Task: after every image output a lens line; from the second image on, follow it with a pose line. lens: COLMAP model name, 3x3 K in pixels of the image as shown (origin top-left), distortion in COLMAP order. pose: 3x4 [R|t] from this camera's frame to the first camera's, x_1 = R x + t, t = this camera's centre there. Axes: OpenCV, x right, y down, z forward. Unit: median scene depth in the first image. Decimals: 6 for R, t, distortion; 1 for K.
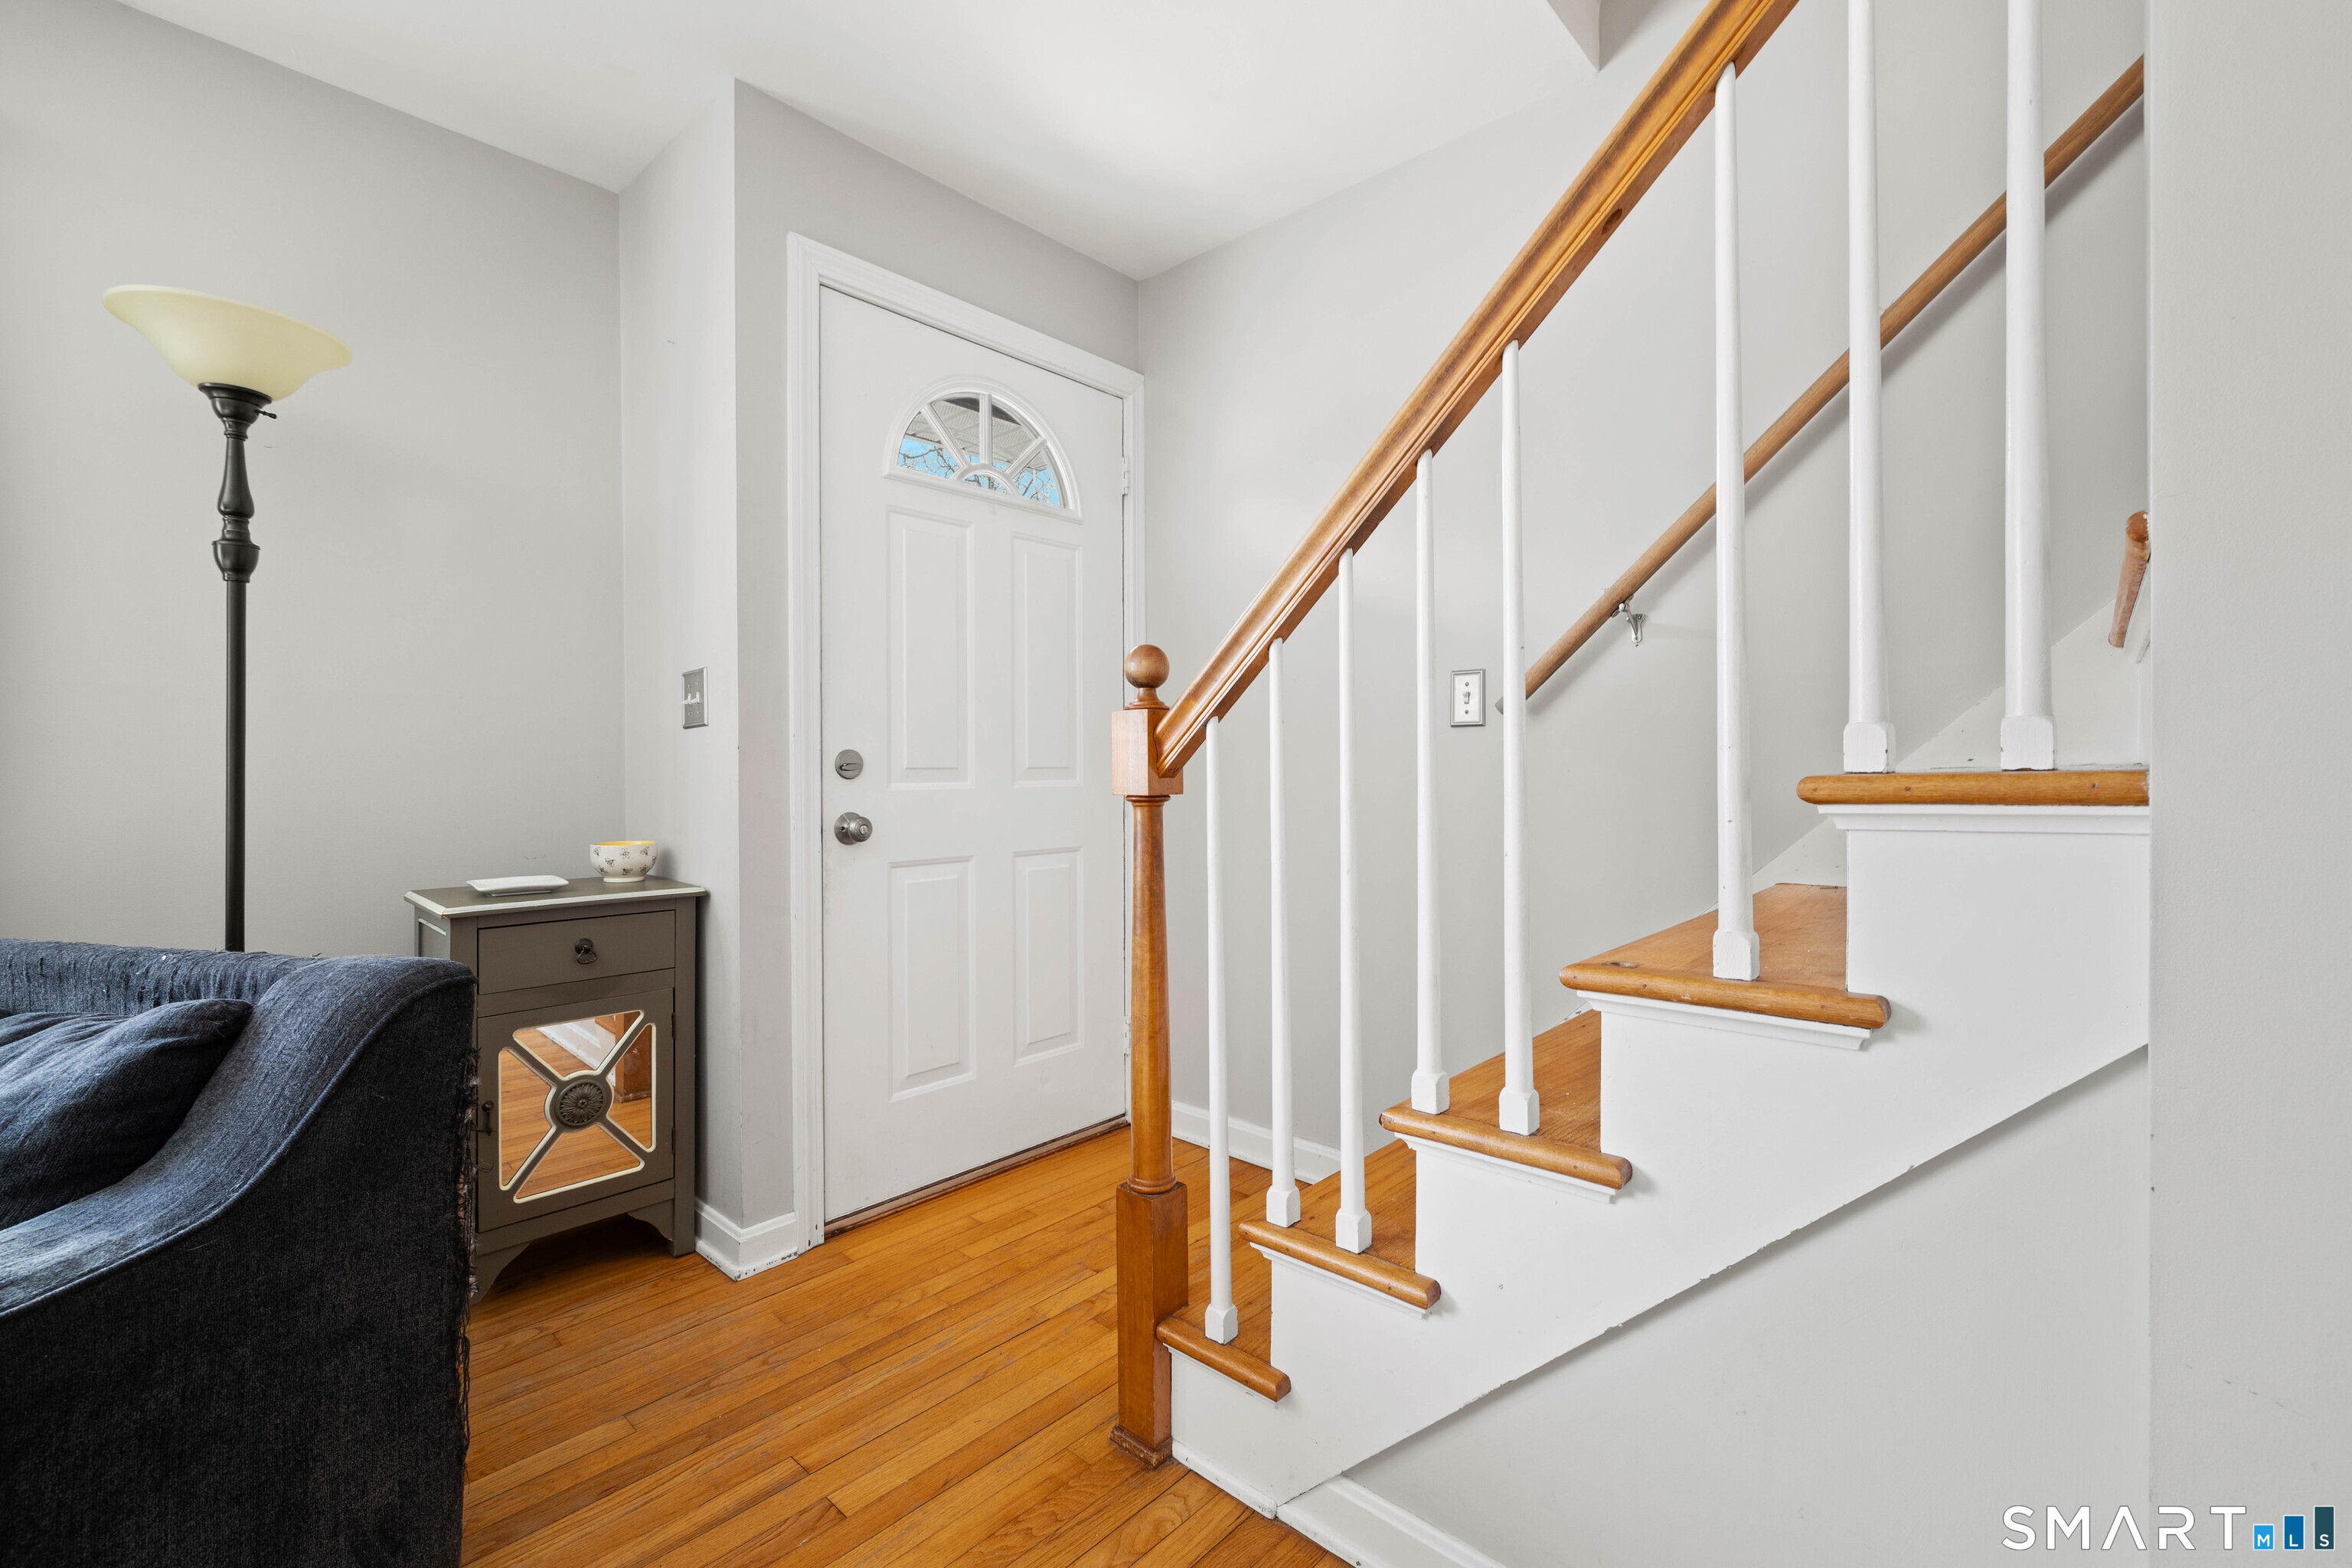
lens RADIAL K [[1006.8, 0, 1179.6], [0, 1006.8, 771.3], [0, 0, 1]] dist [0.002315, 0.000346]
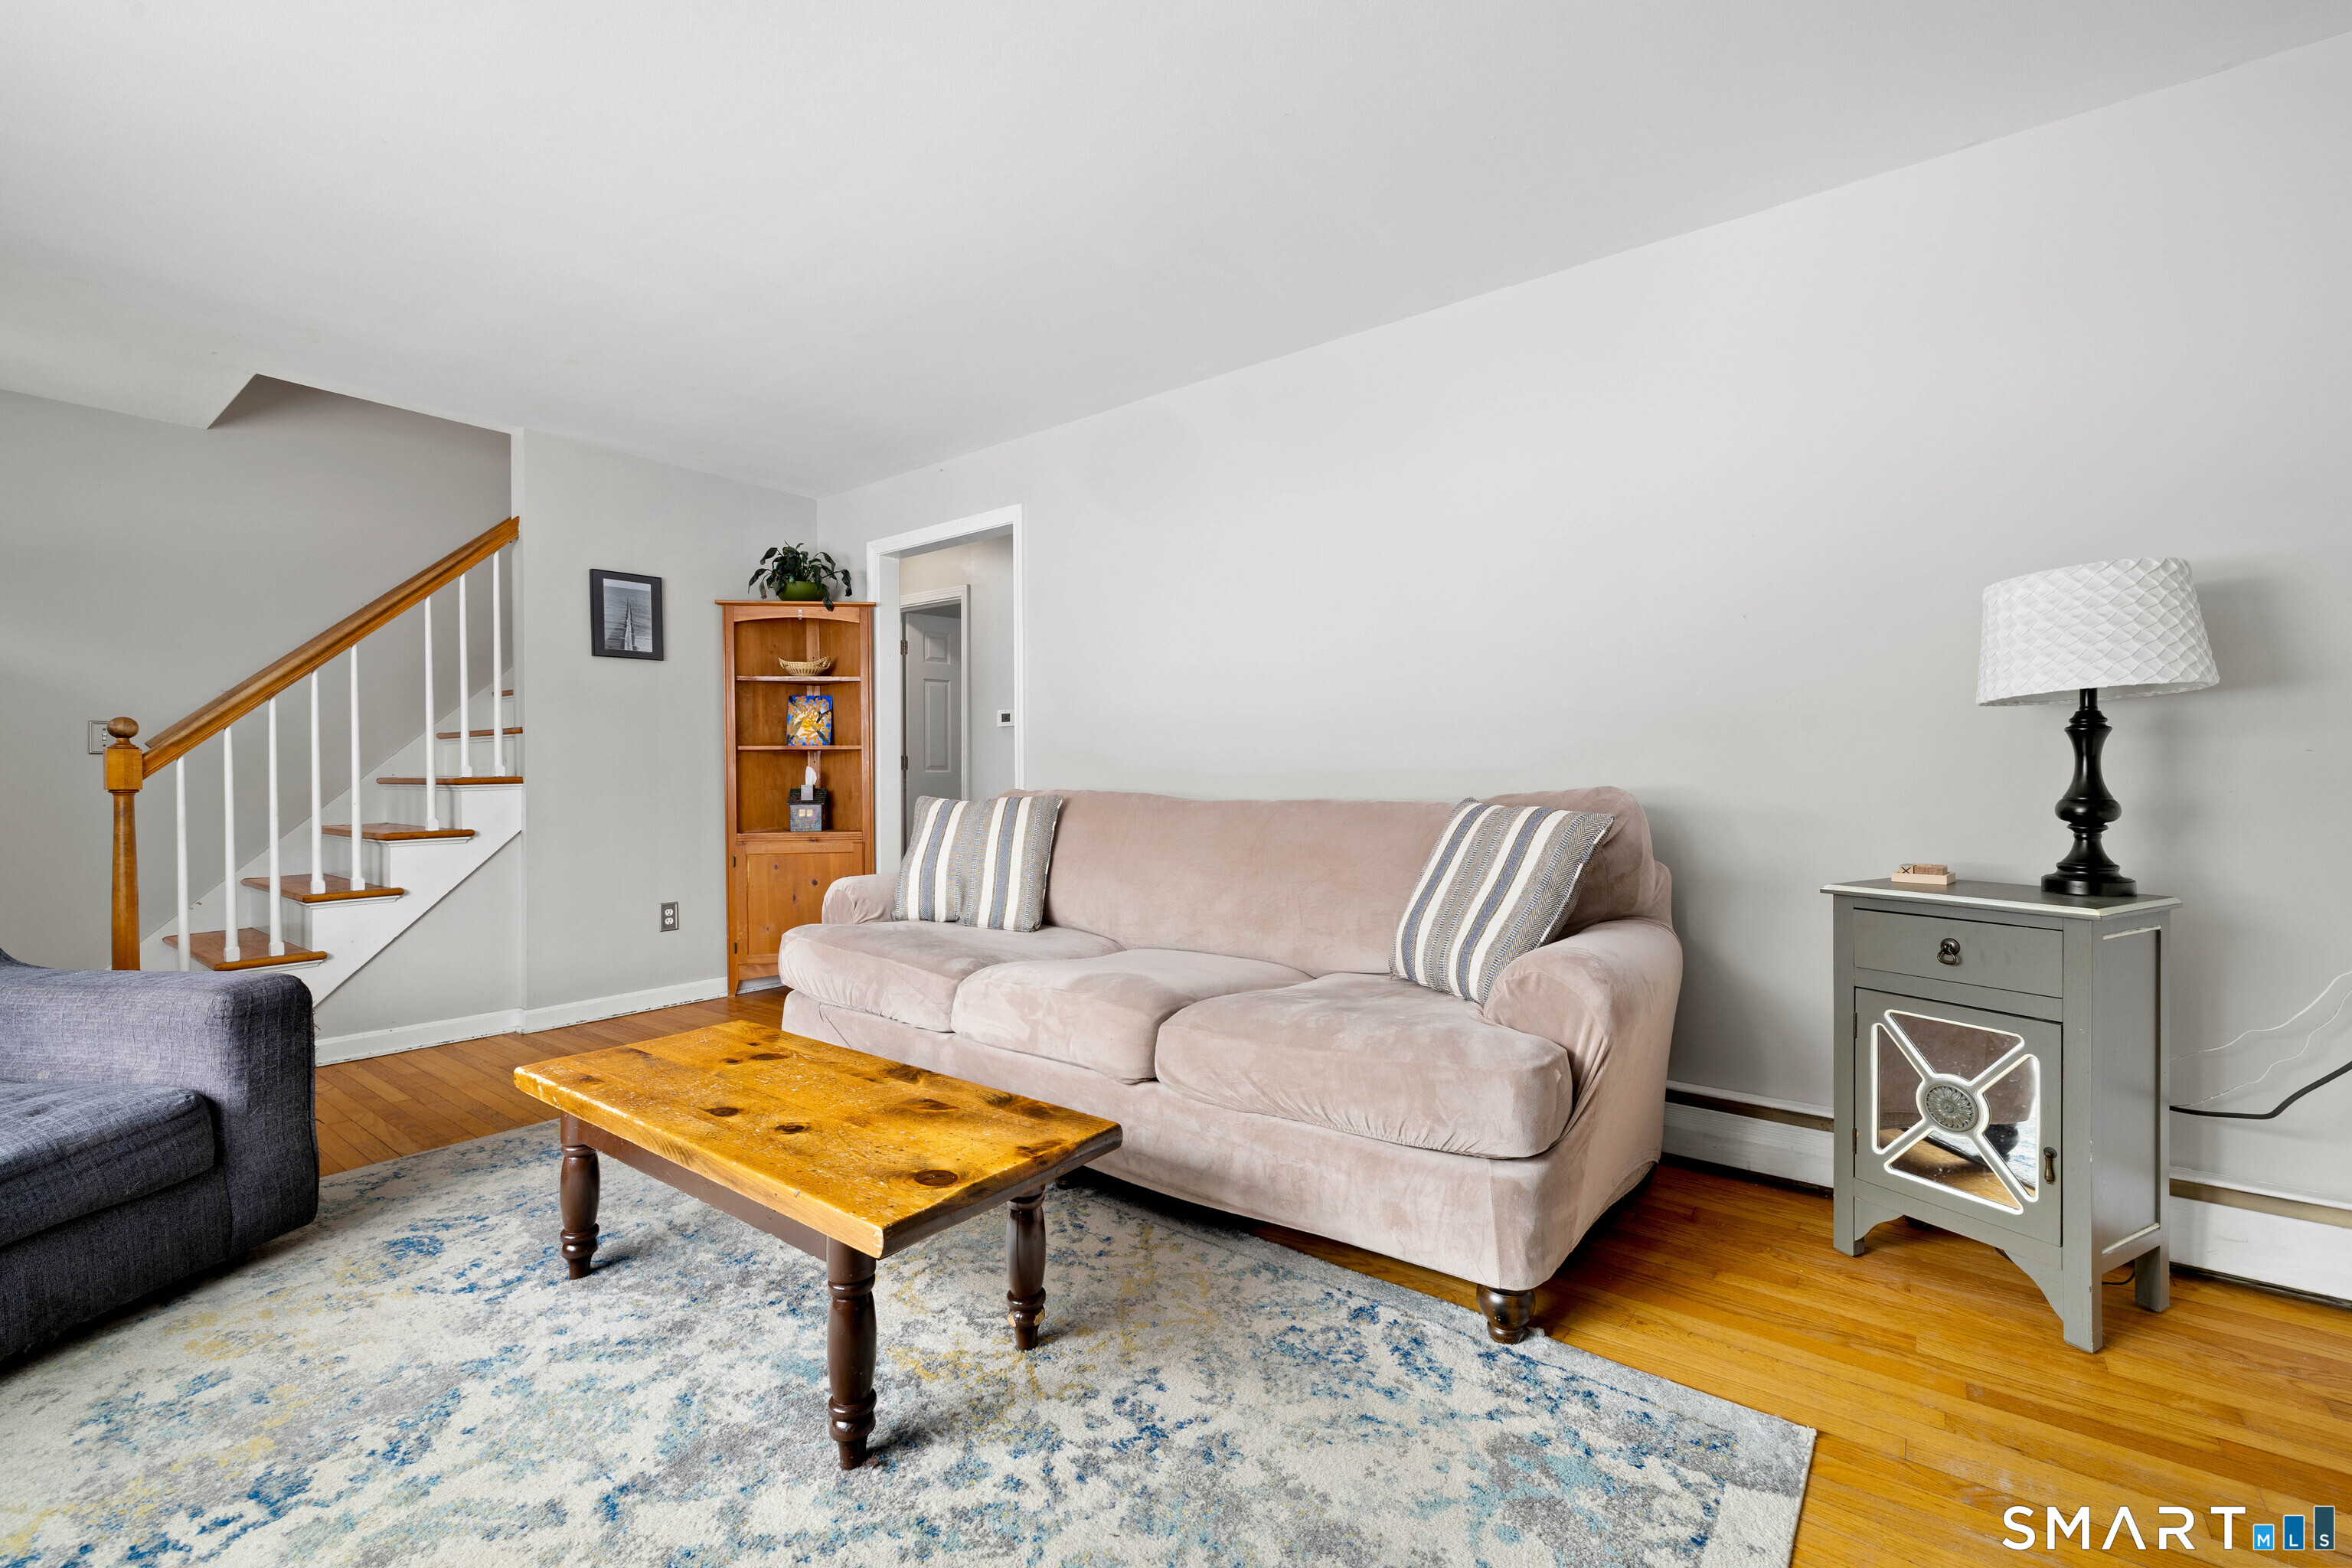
lens RADIAL K [[986.6, 0, 1165.3], [0, 986.6, 777.0], [0, 0, 1]] dist [0.000045, -0.000183]
pose [[-0.068572, 0.001177, 0.997646, -2.042800], [0.008031, 0.999968, -0.000627, 0.015568], [-0.997614, 0.007969, -0.068579, -0.913564]]
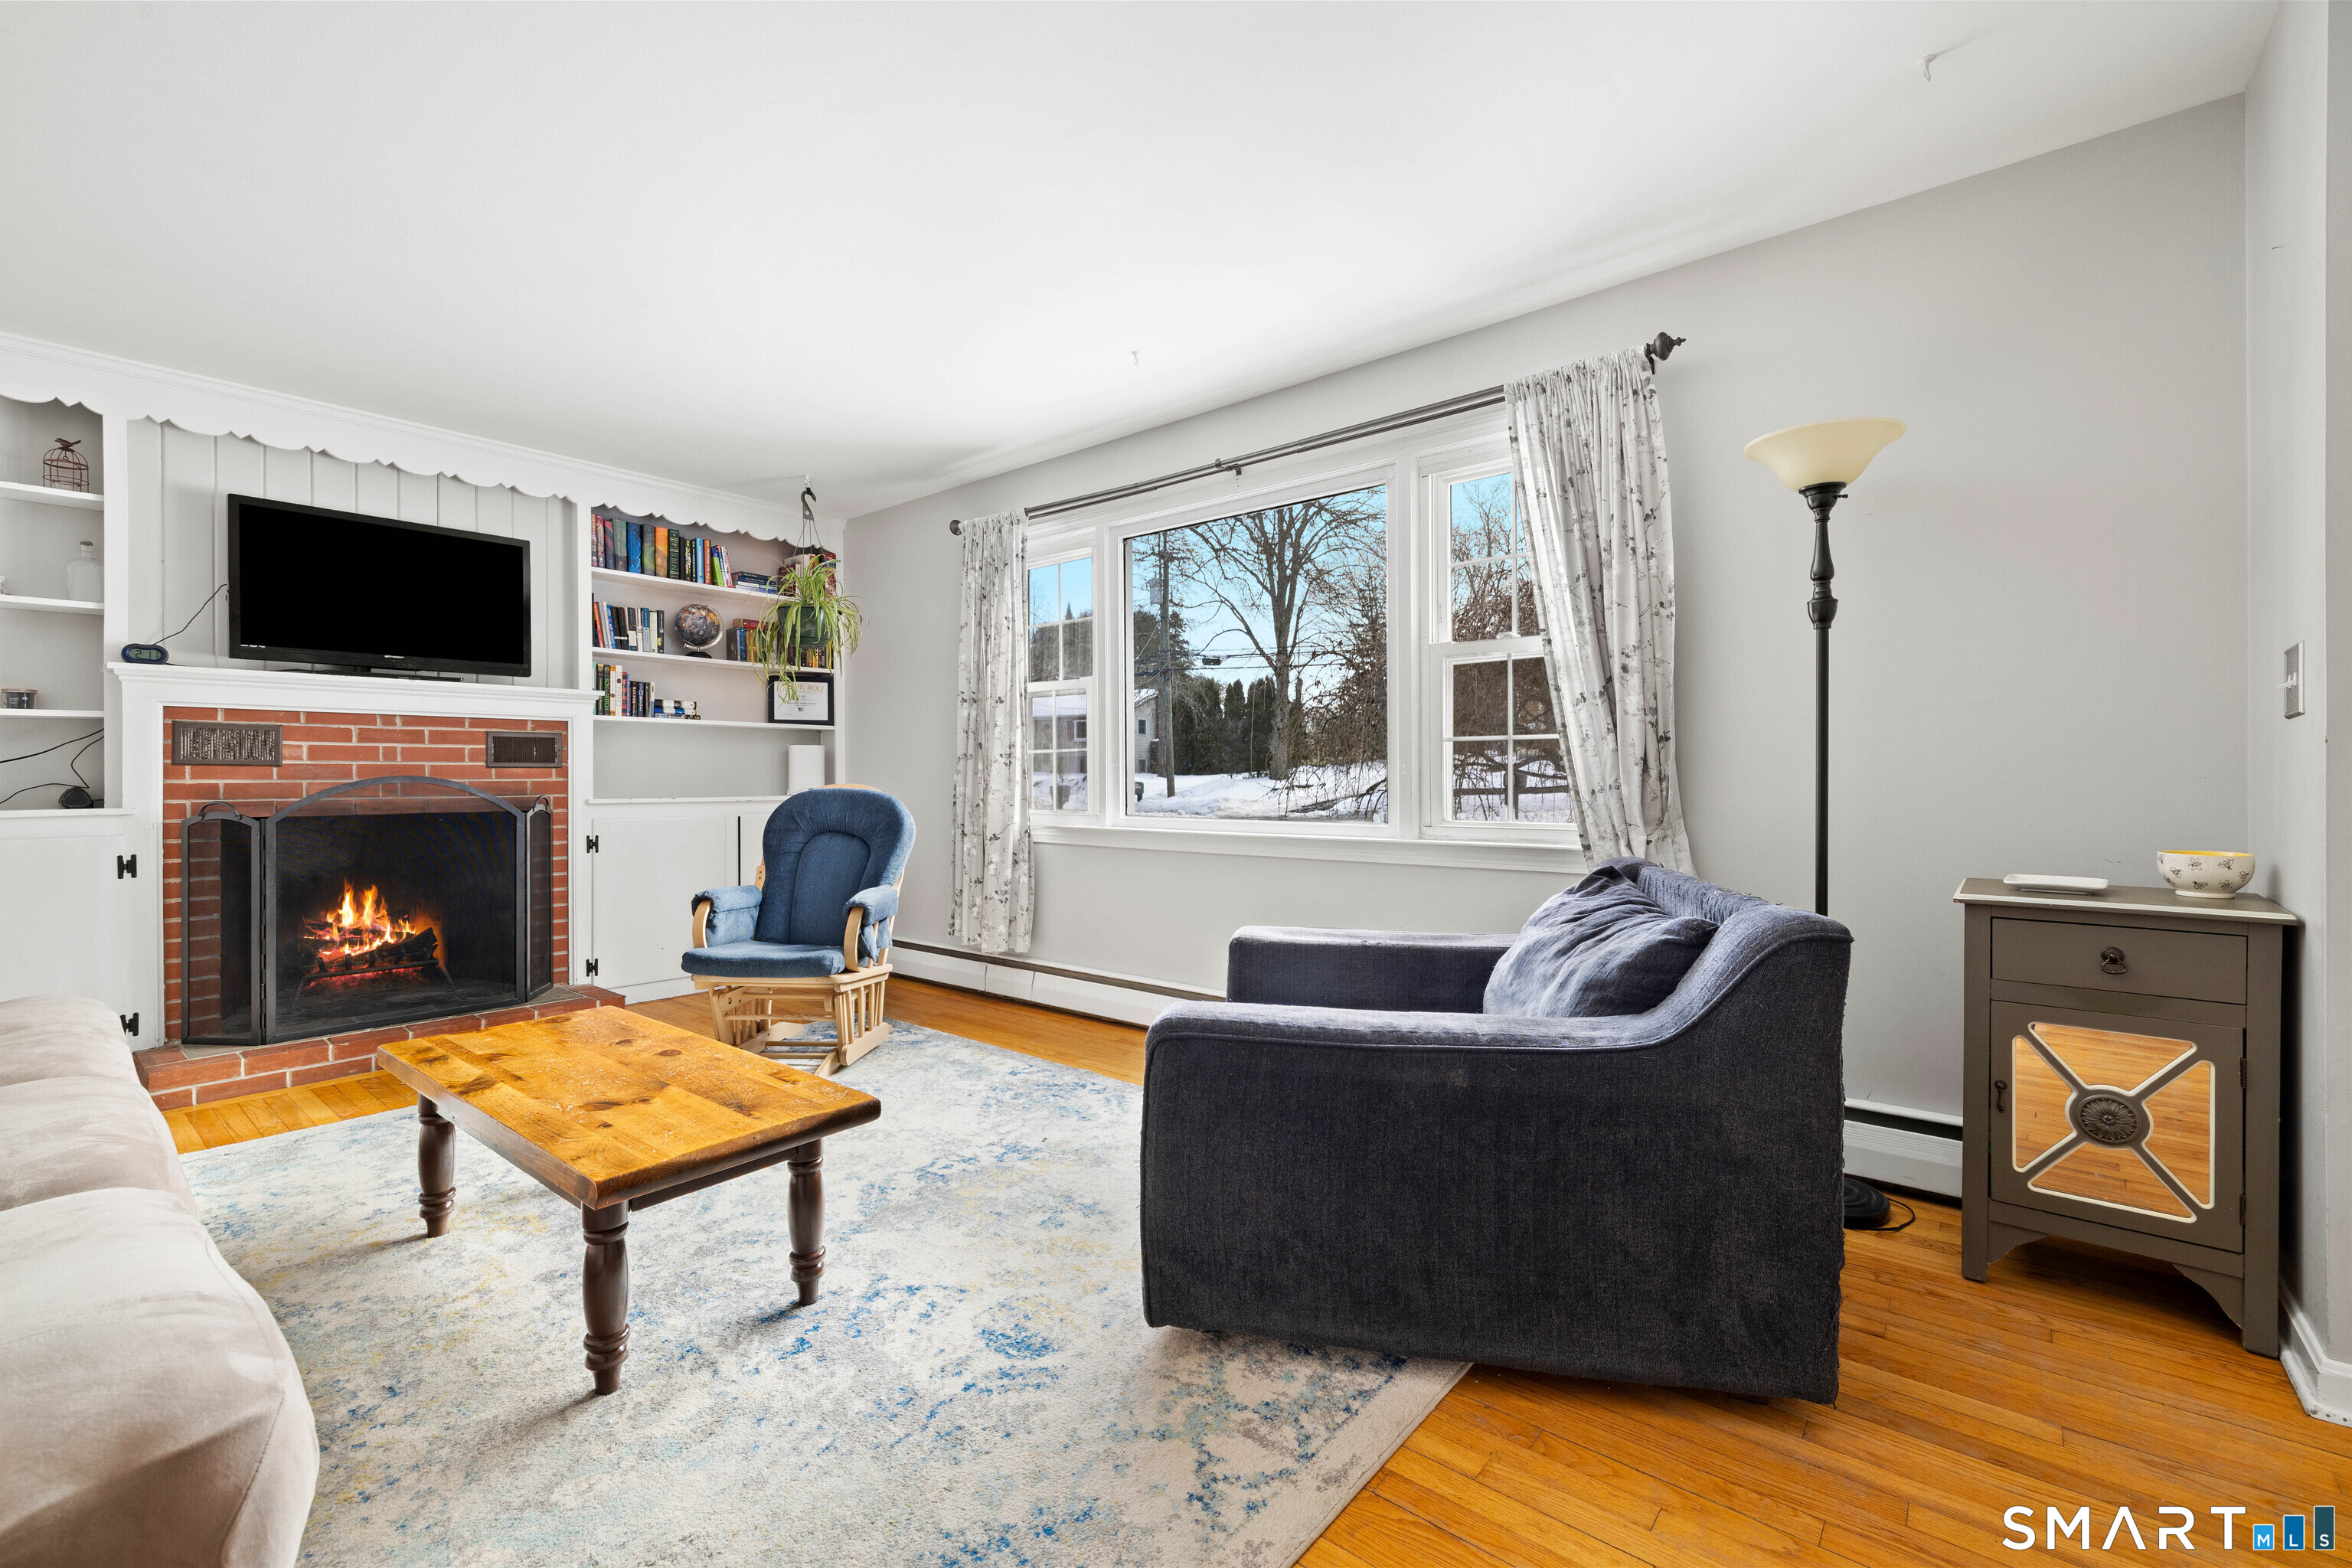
lens RADIAL K [[986.6, 0, 1165.3], [0, 986.6, 777.0], [0, 0, 1]] dist [0.000045, -0.000183]
pose [[0.029760, 0.005500, -0.999542, 0.322583], [-0.000070, 0.999985, 0.005500, 0.001006], [0.999557, -0.000094, 0.029760, 0.085076]]
